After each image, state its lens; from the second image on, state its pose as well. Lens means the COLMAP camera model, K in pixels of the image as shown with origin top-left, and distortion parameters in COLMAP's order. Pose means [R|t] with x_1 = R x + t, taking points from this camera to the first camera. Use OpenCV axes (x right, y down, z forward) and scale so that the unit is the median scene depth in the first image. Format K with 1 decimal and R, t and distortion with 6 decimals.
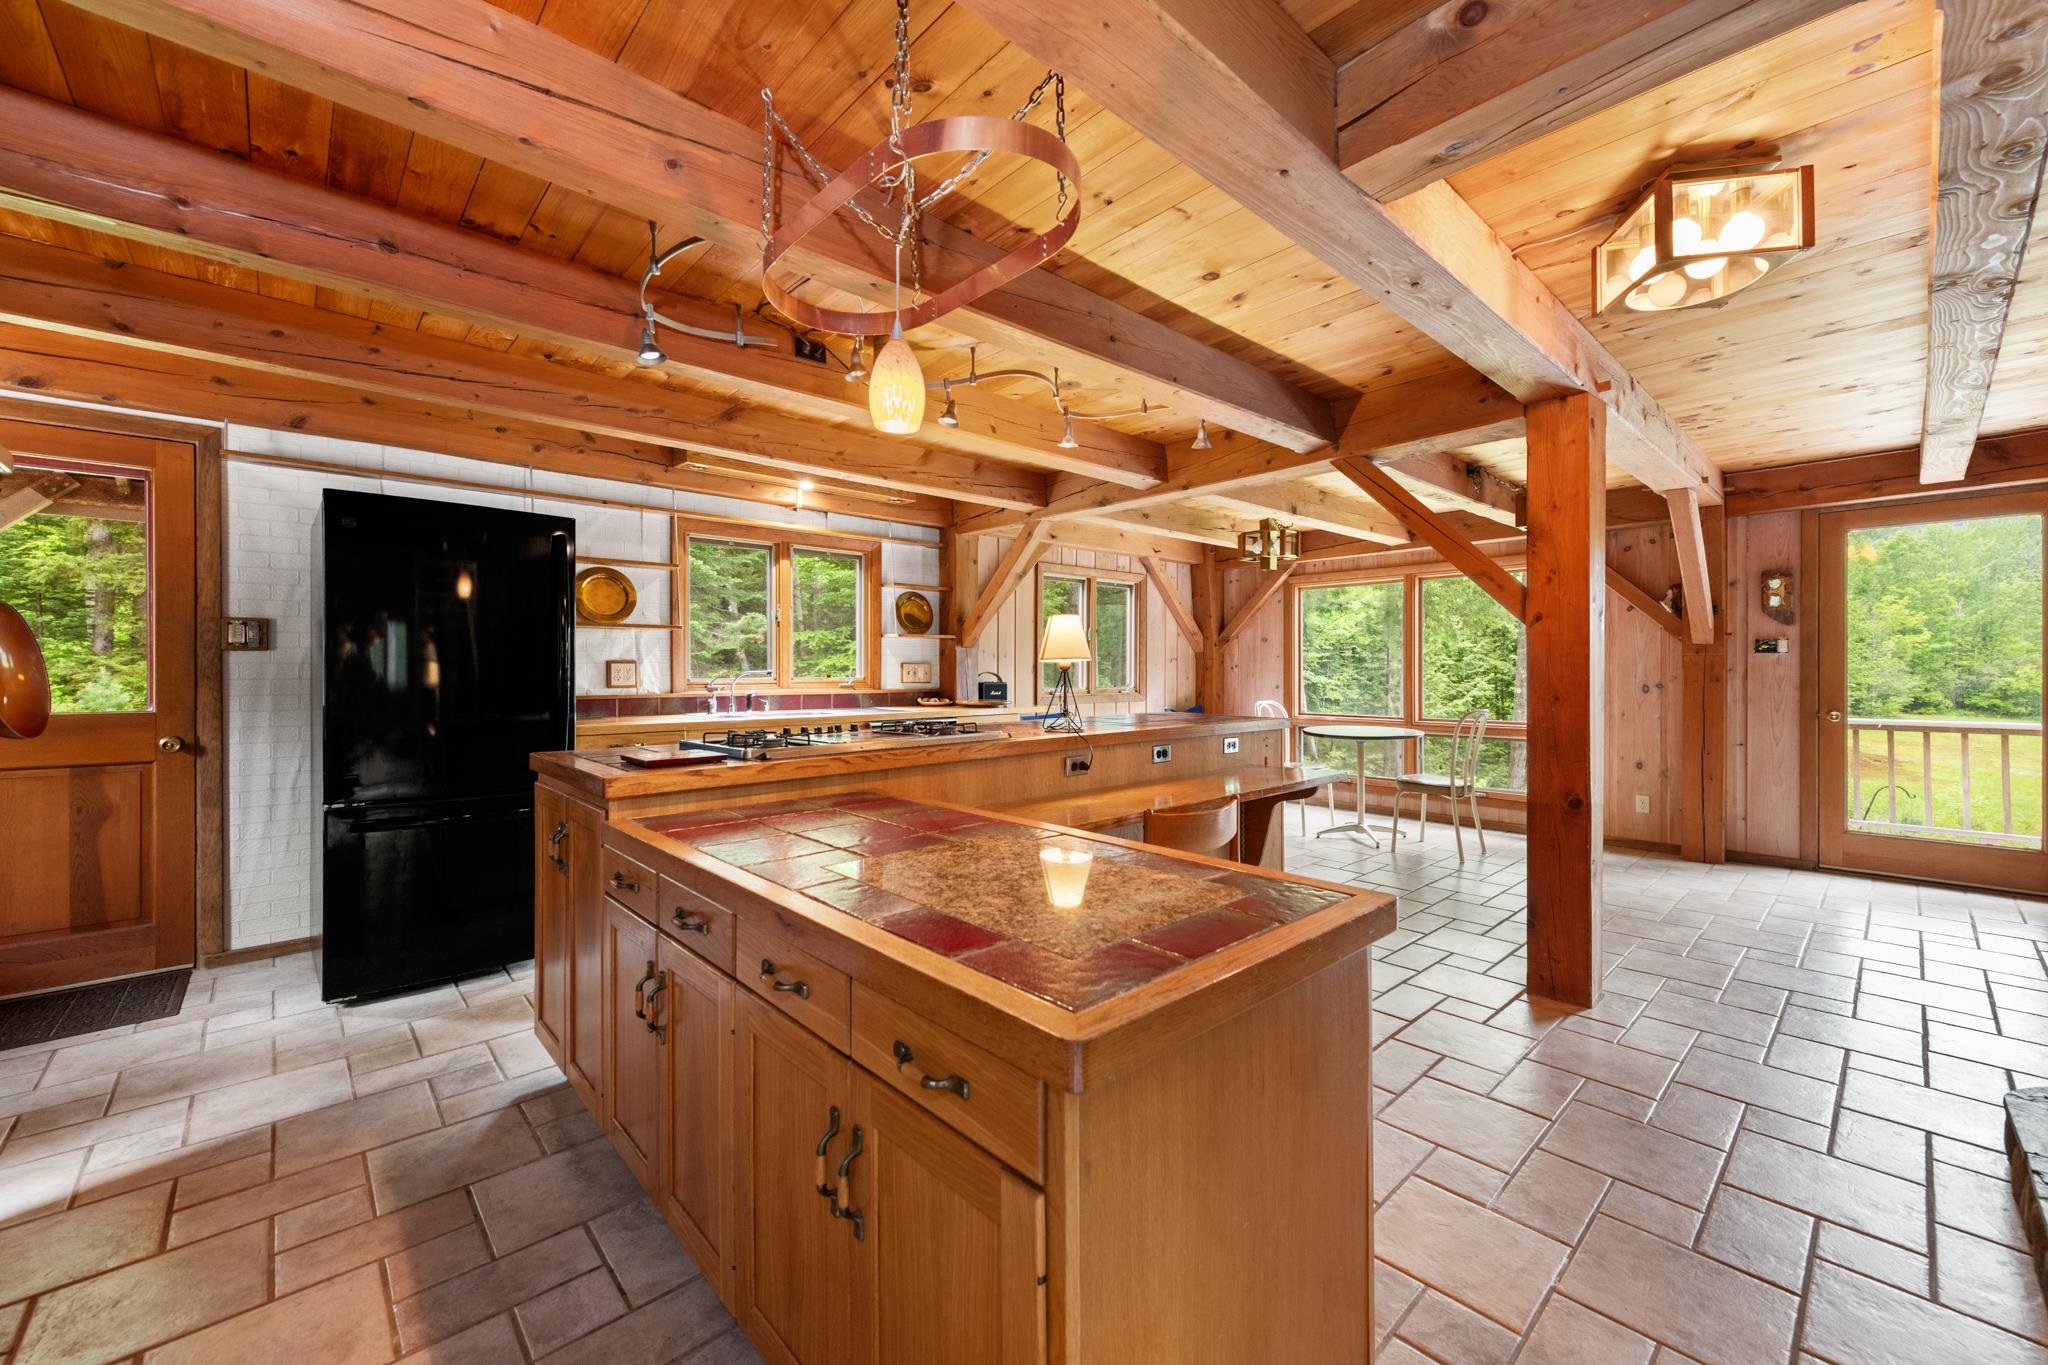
lens RADIAL K [[806.6, 0, 1024.0], [0, 806.6, 682.5], [0, 0, 1]] dist [0.000130, 0.000006]
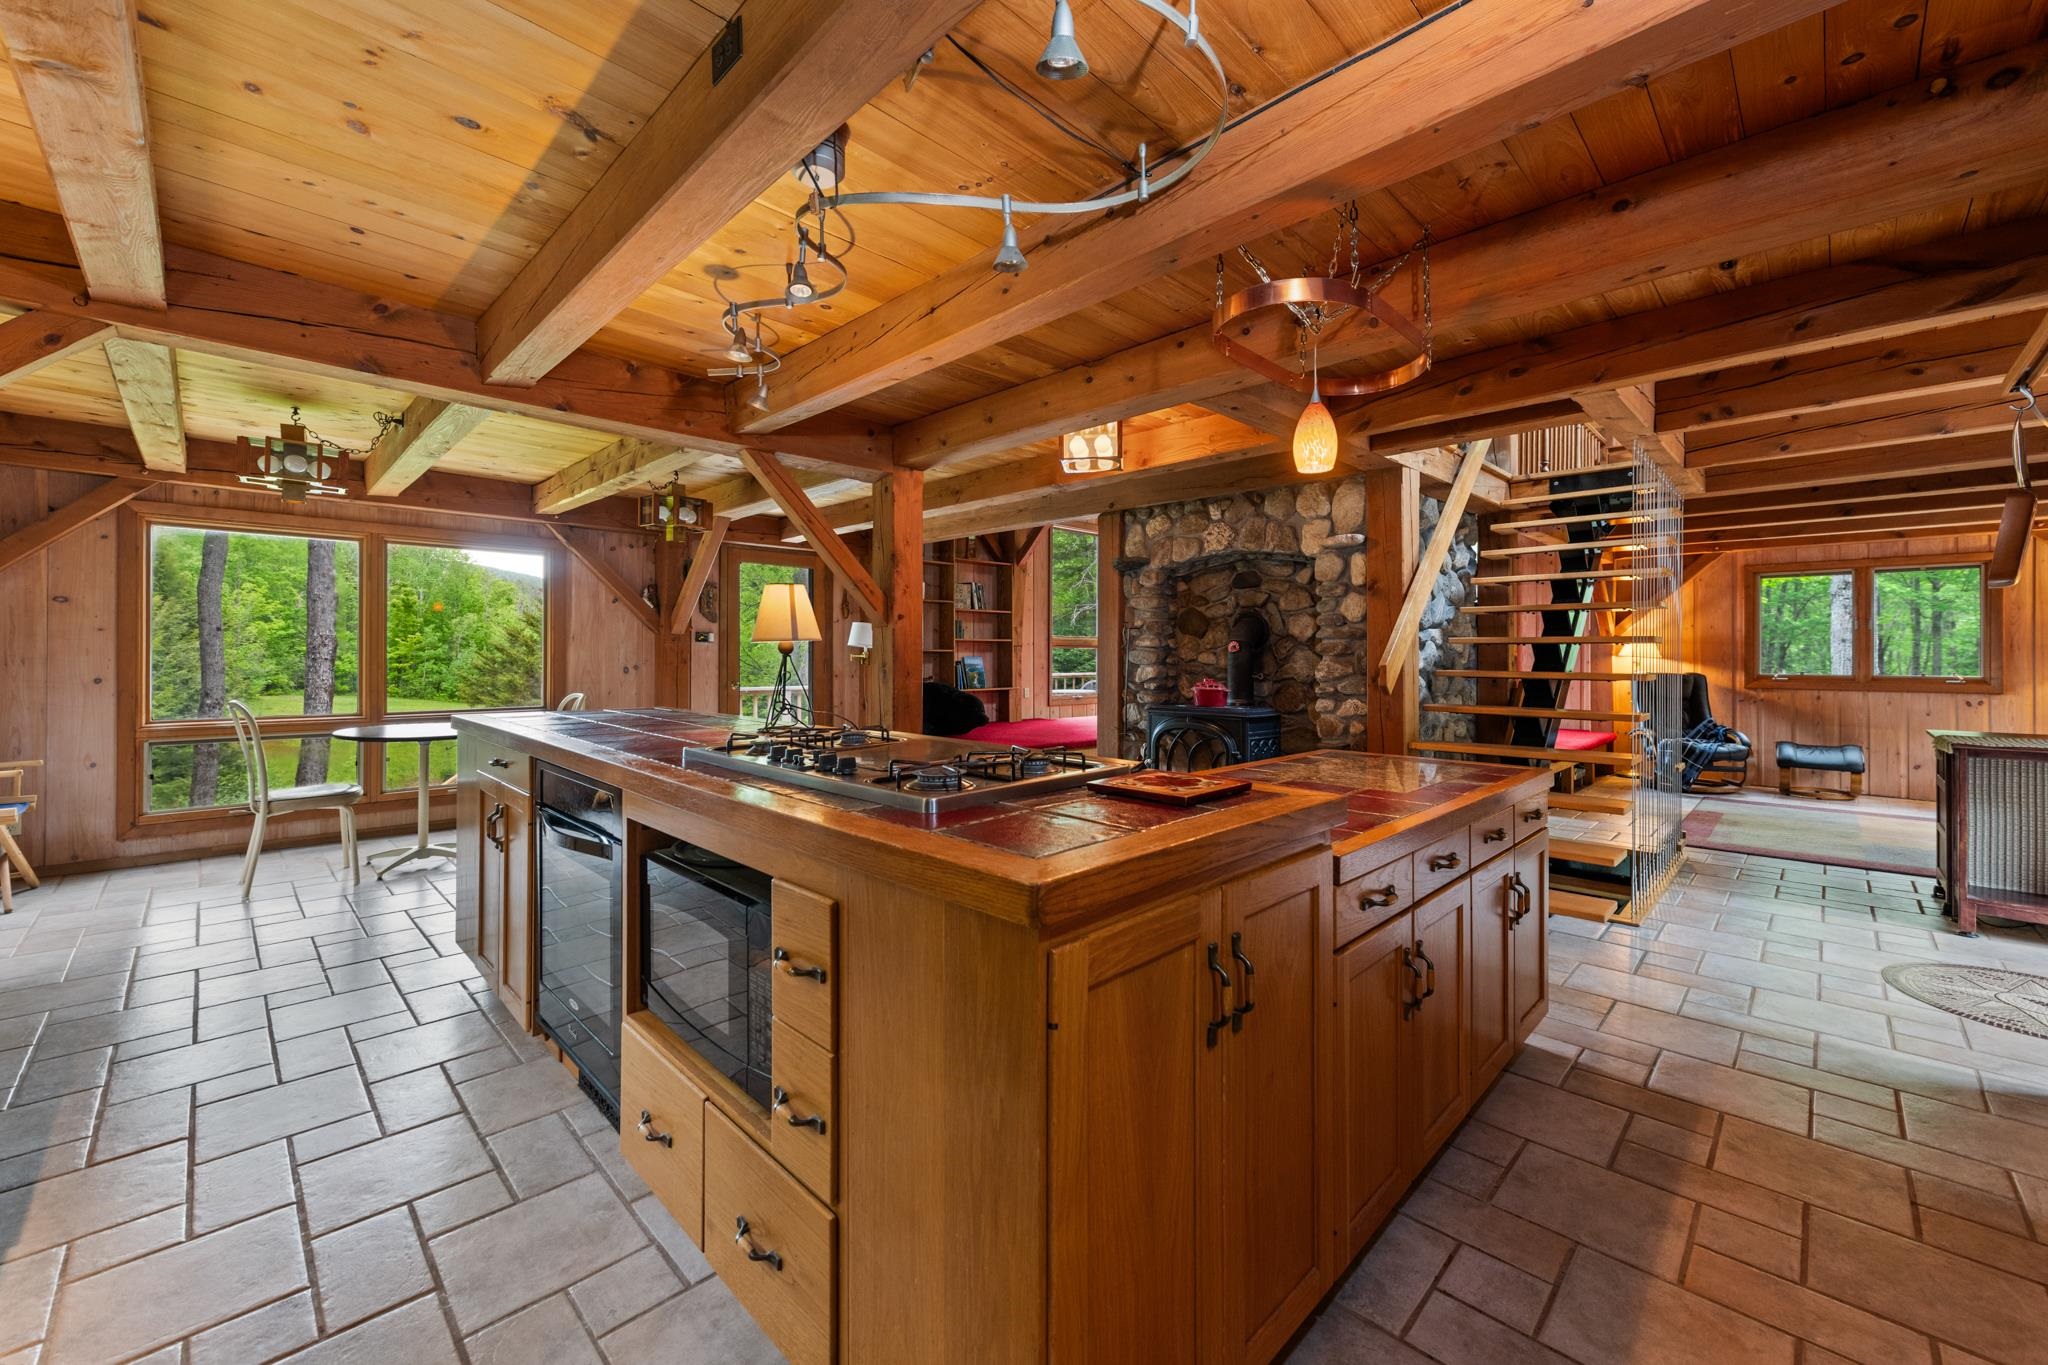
lens RADIAL K [[806.6, 0, 1024.0], [0, 806.6, 682.5], [0, 0, 1]] dist [0.000130, 0.000006]
pose [[-0.044869, -0.031721, 0.998489, -0.439984], [0.011682, 0.999411, 0.032275, -0.005029], [-0.998925, 0.013112, -0.044472, 0.470290]]
